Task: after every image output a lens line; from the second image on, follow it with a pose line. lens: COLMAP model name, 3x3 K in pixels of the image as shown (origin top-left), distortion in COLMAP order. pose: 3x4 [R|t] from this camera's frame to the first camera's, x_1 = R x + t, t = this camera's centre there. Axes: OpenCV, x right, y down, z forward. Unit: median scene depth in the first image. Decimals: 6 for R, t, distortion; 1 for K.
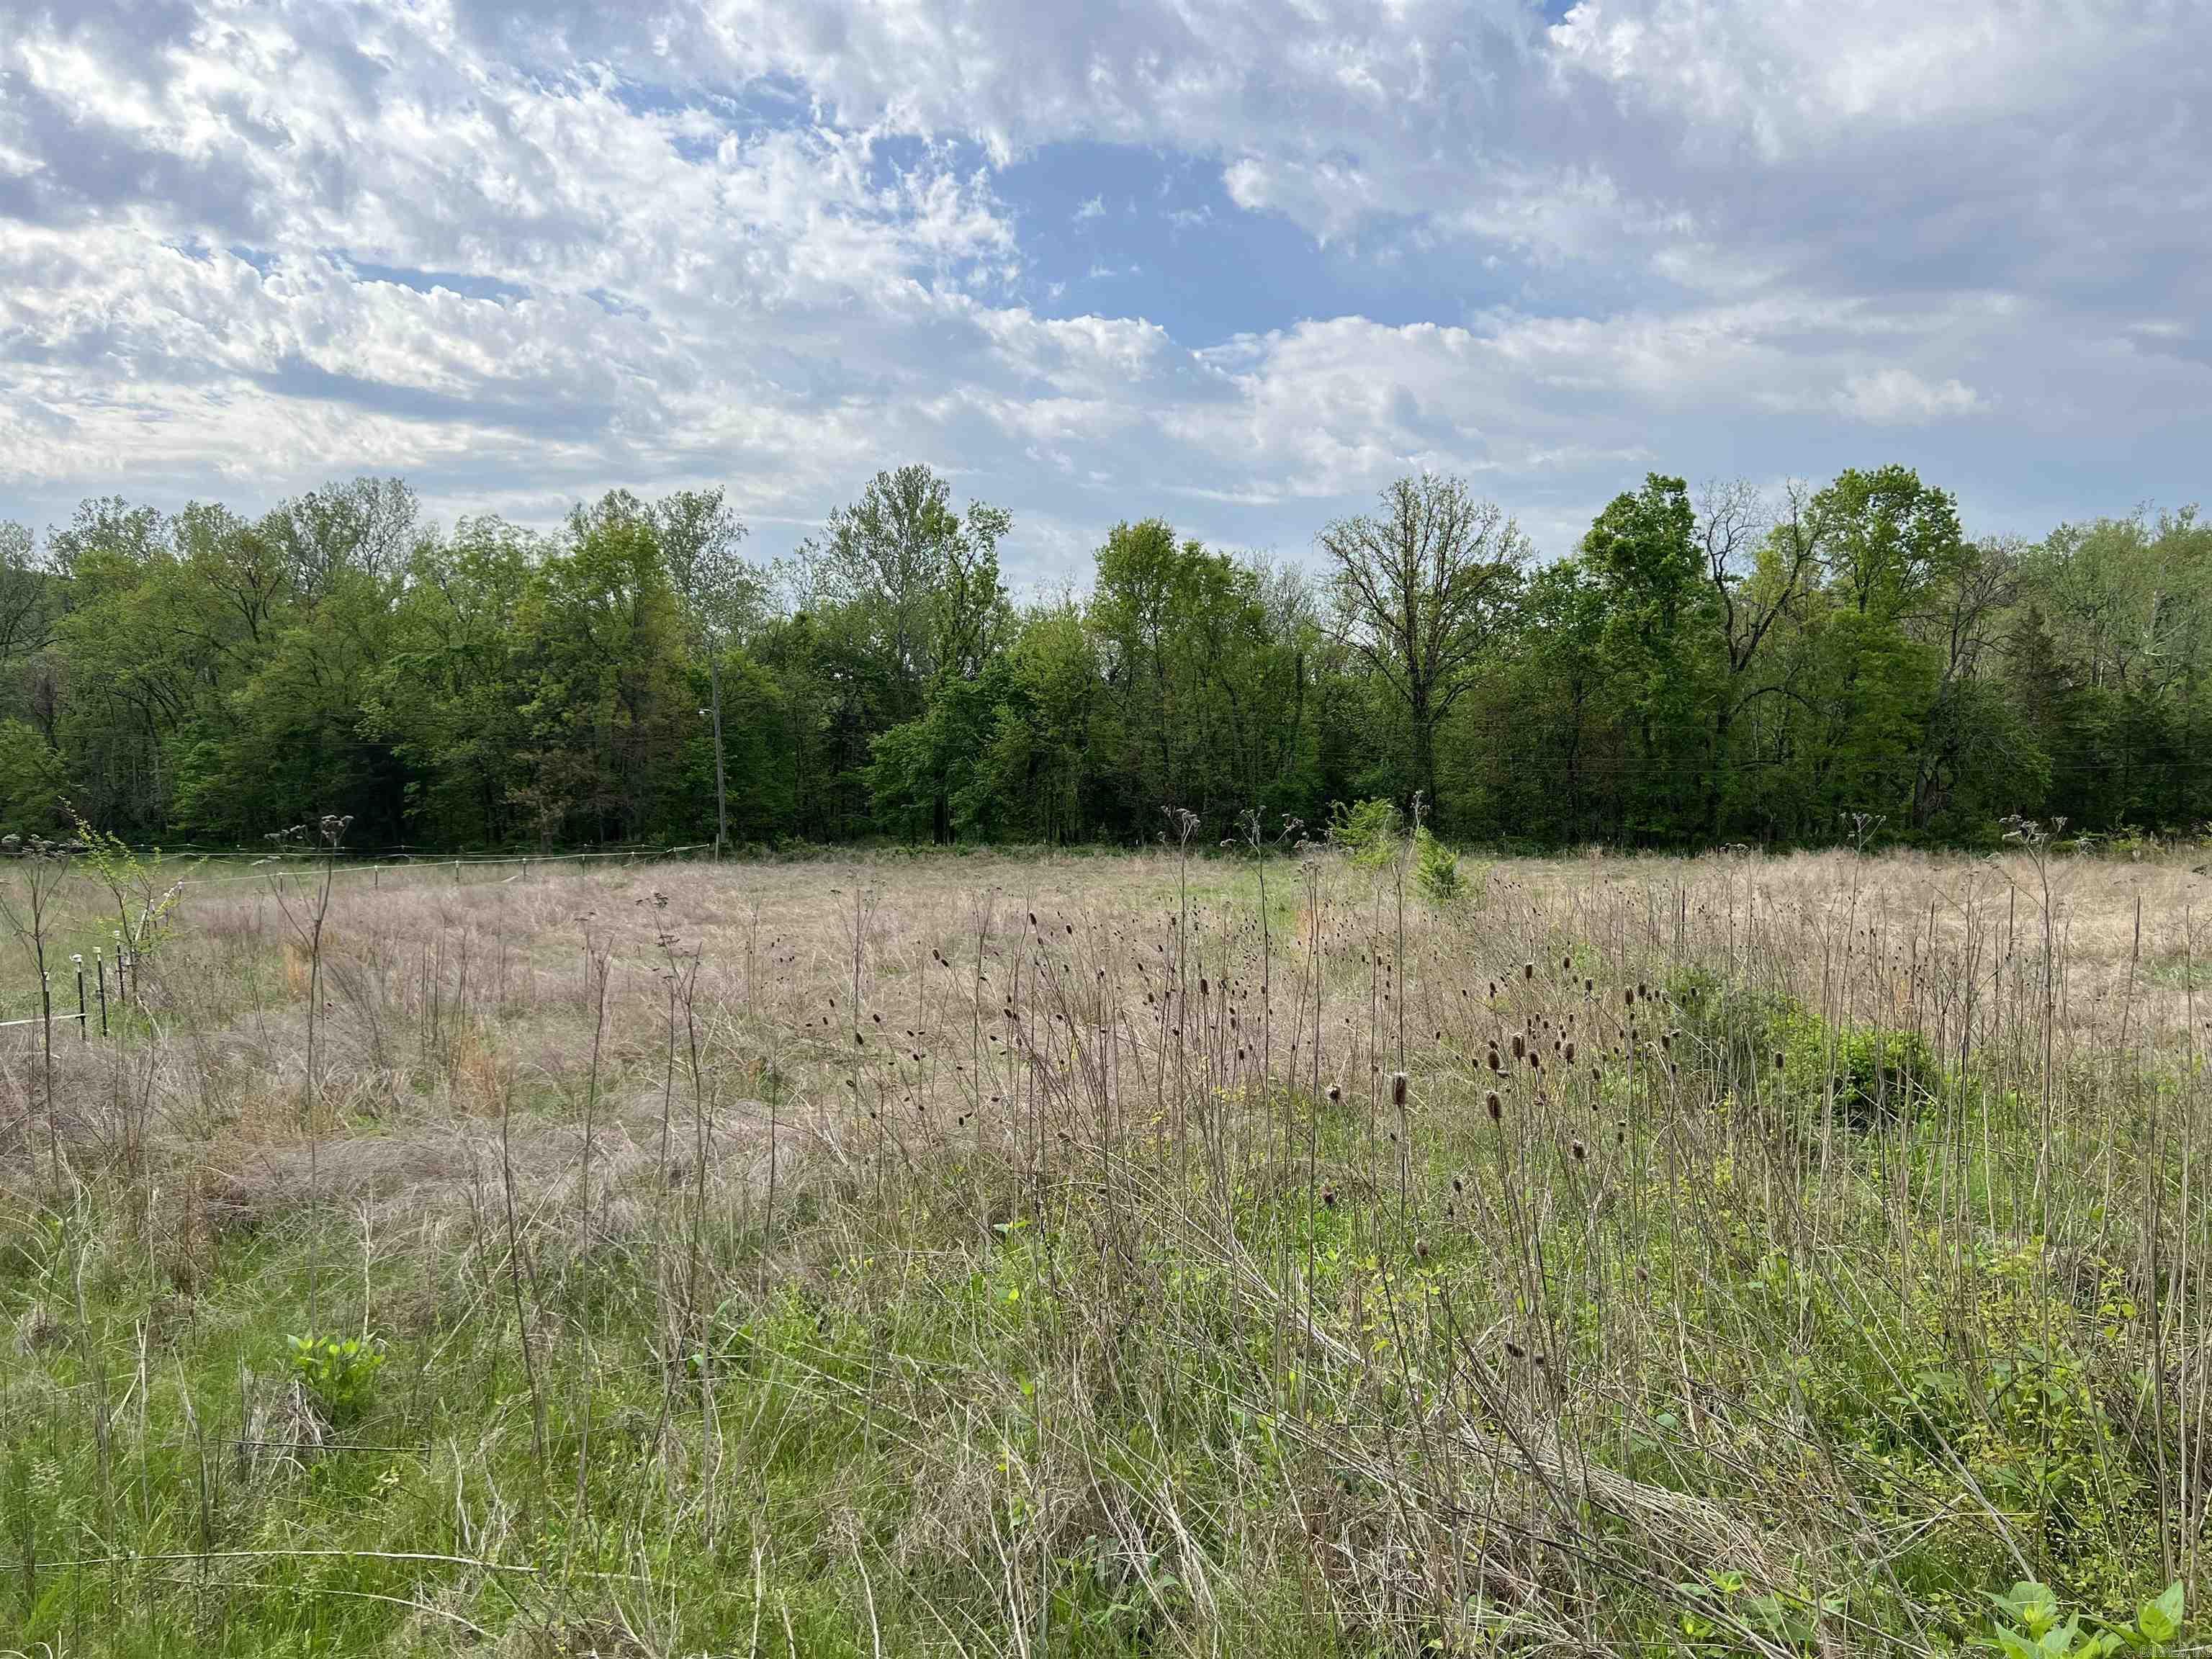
lens RADIAL K [[1683.5, 0, 1139.7], [0, 1683.5, 821.9], [0, 0, 1]] dist [0.067963, -0.064819]
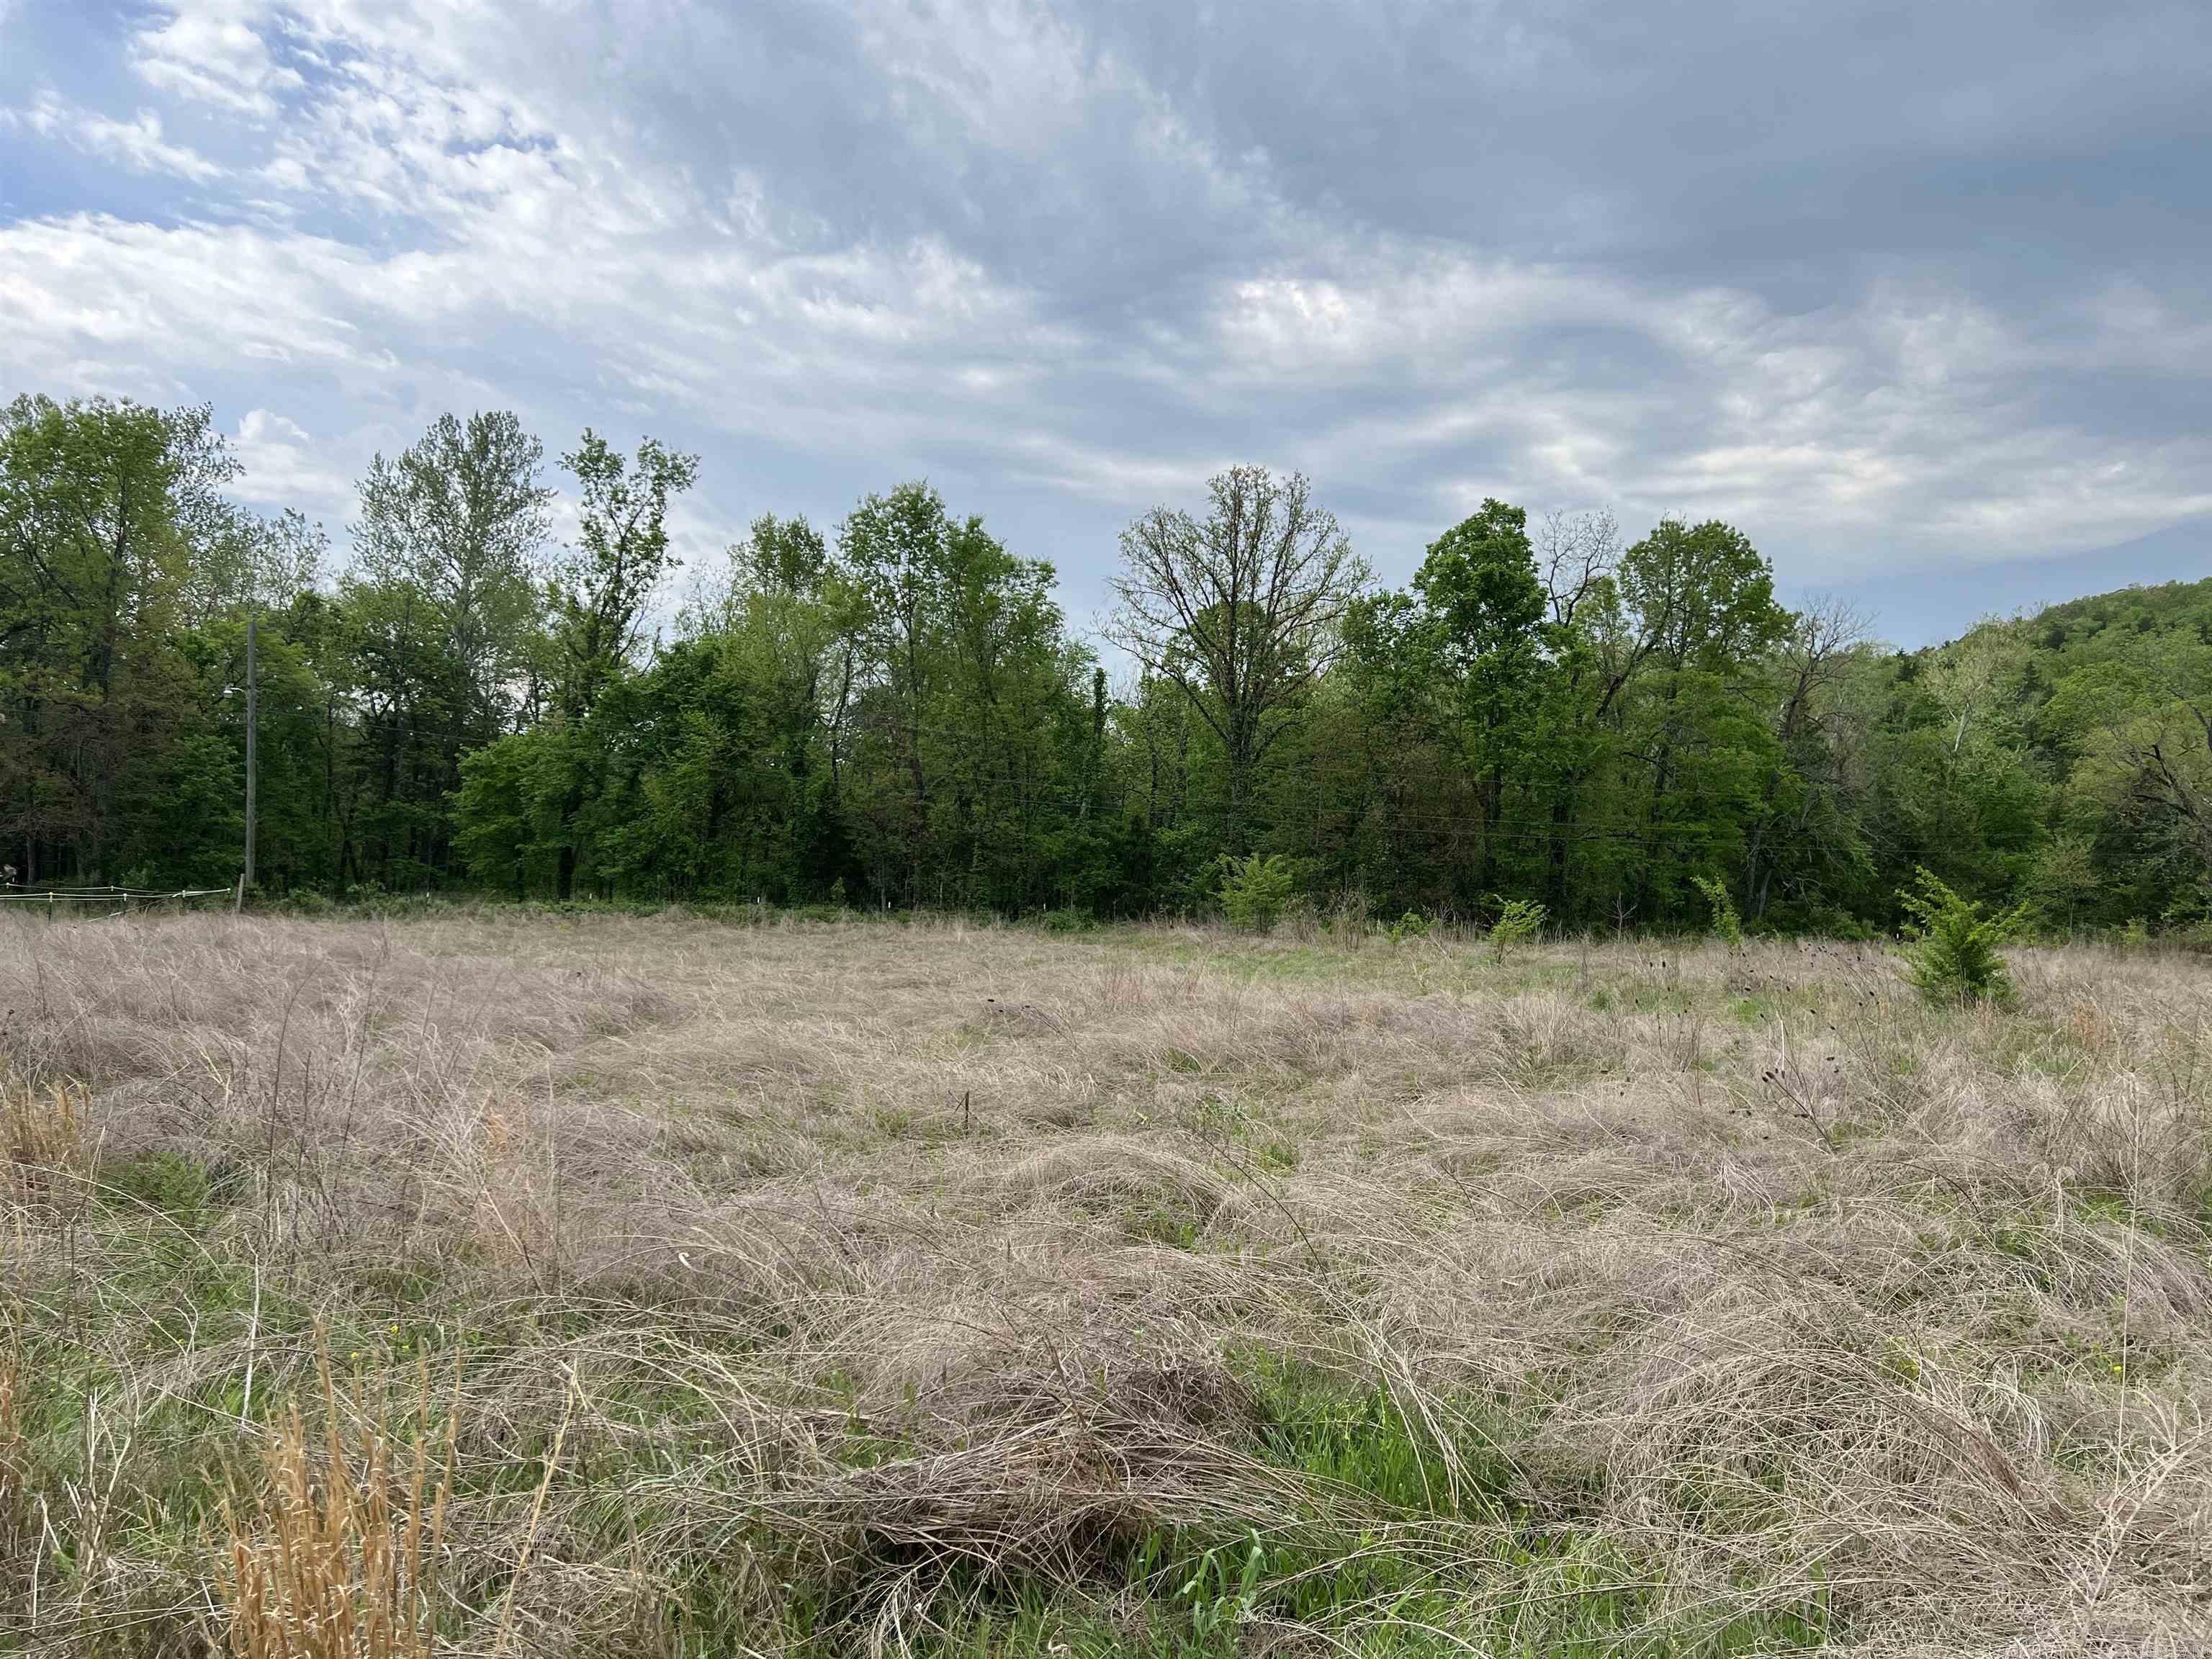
lens RADIAL K [[1683.5, 0, 1156.9], [0, 1683.5, 829.5], [0, 0, 1]] dist [0.067963, -0.064819]
pose [[0.941922, 0.046633, 0.332577, -0.133135], [-0.030534, 0.998102, -0.053472, 0.014505], [-0.334440, 0.040212, 0.941559, 0.239297]]
